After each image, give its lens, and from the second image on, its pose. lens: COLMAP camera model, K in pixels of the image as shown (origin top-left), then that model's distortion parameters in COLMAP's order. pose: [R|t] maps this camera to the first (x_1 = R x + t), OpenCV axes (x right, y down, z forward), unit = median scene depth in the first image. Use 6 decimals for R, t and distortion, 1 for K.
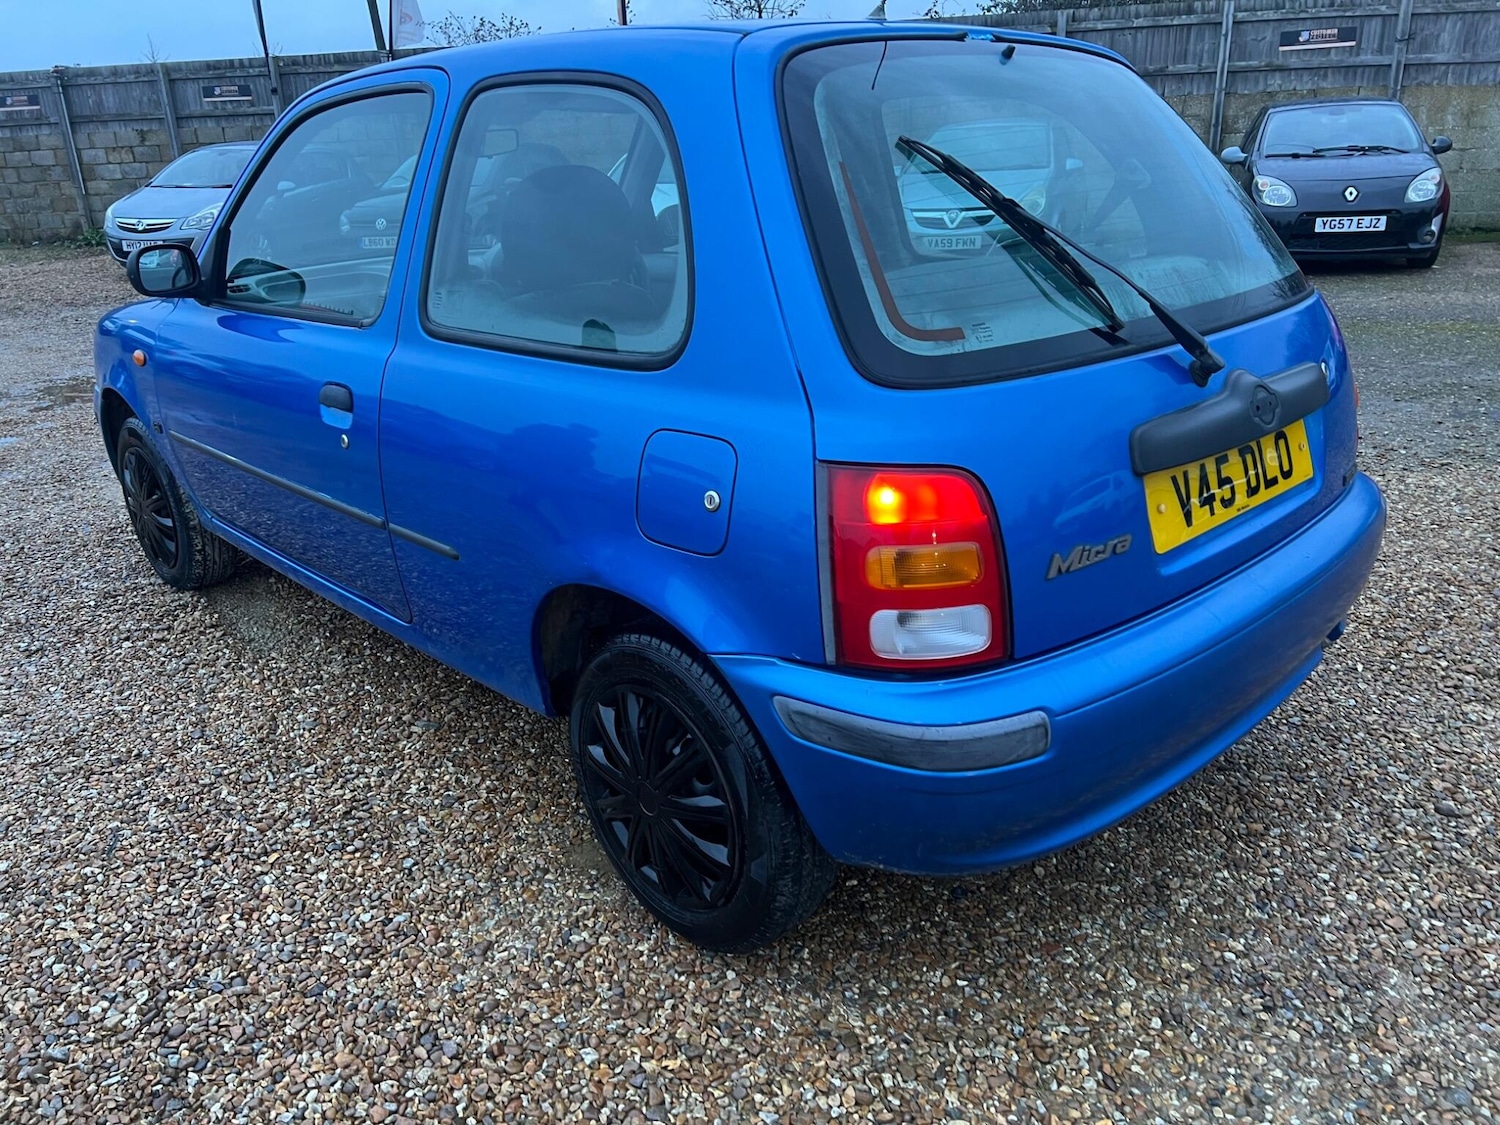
lens RADIAL K [[1106.2, 0, 752.4], [0, 1106.2, 560.4], [0, 0, 1]] dist [0.038361, -0.042642]
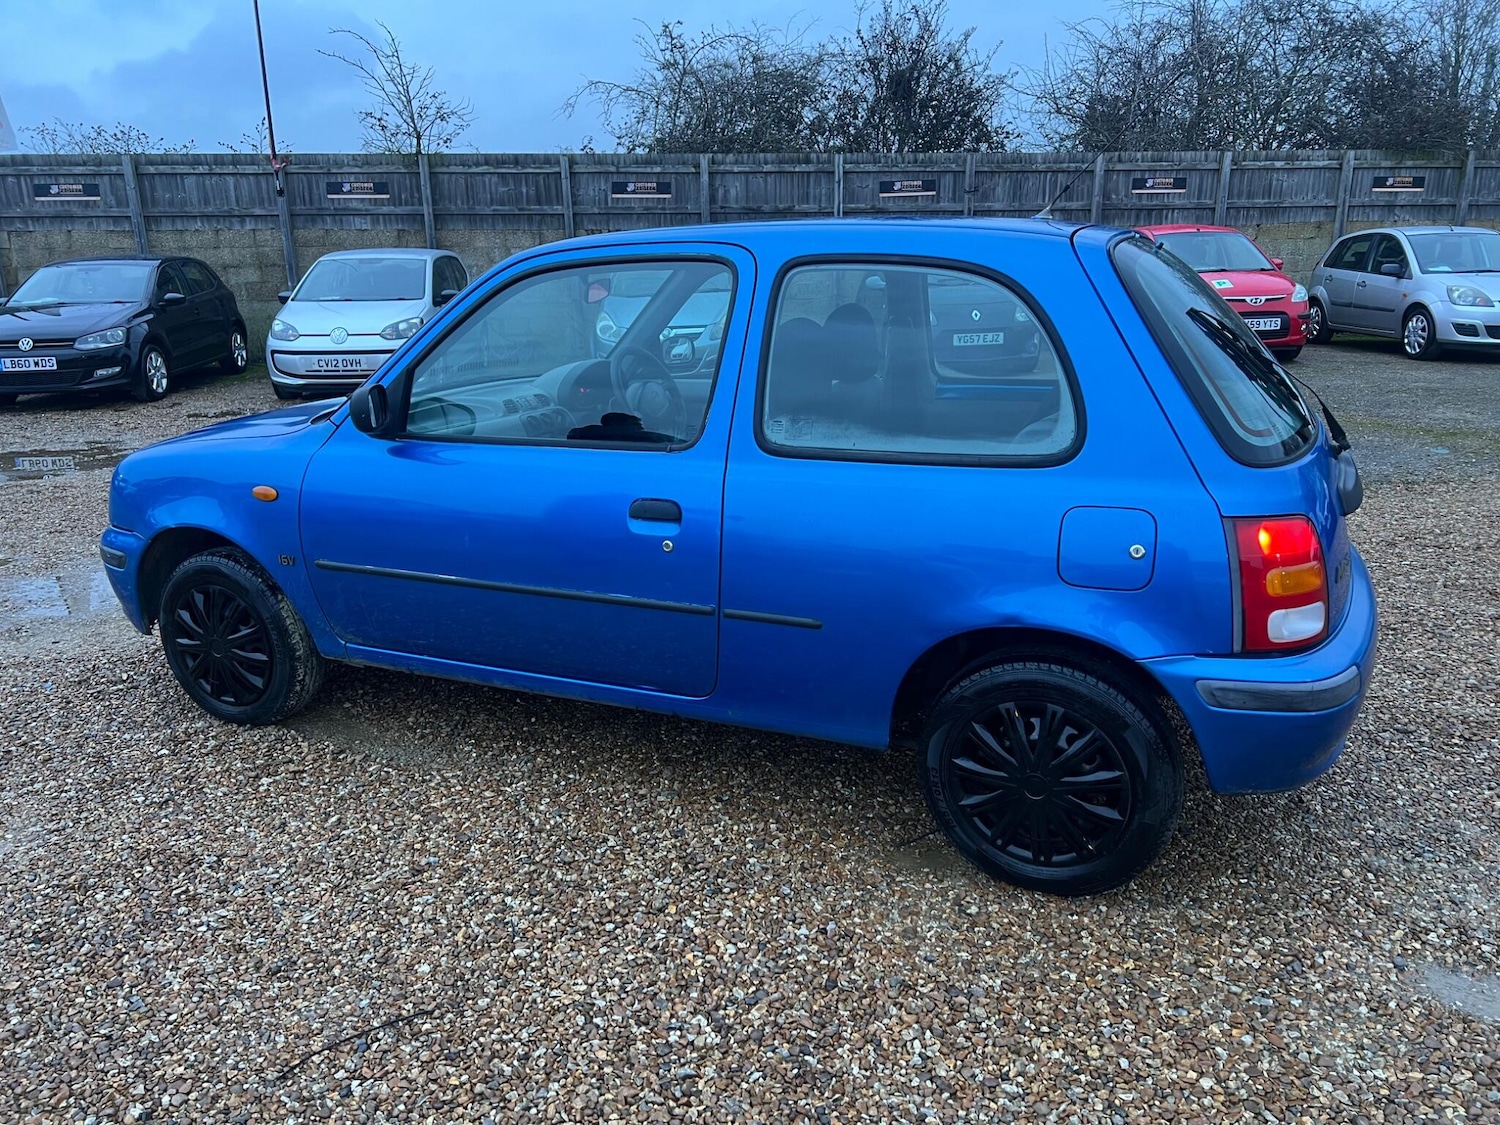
lens RADIAL K [[1106.2, 0, 745.3], [0, 1106.2, 566.4], [0, 0, 1]] dist [0.038361, -0.042642]
pose [[0.930227, -0.082494, 0.357593, -0.163659], [0.113543, 0.991293, -0.066683, 0.000459], [-0.348979, 0.102632, 0.931494, -0.027732]]
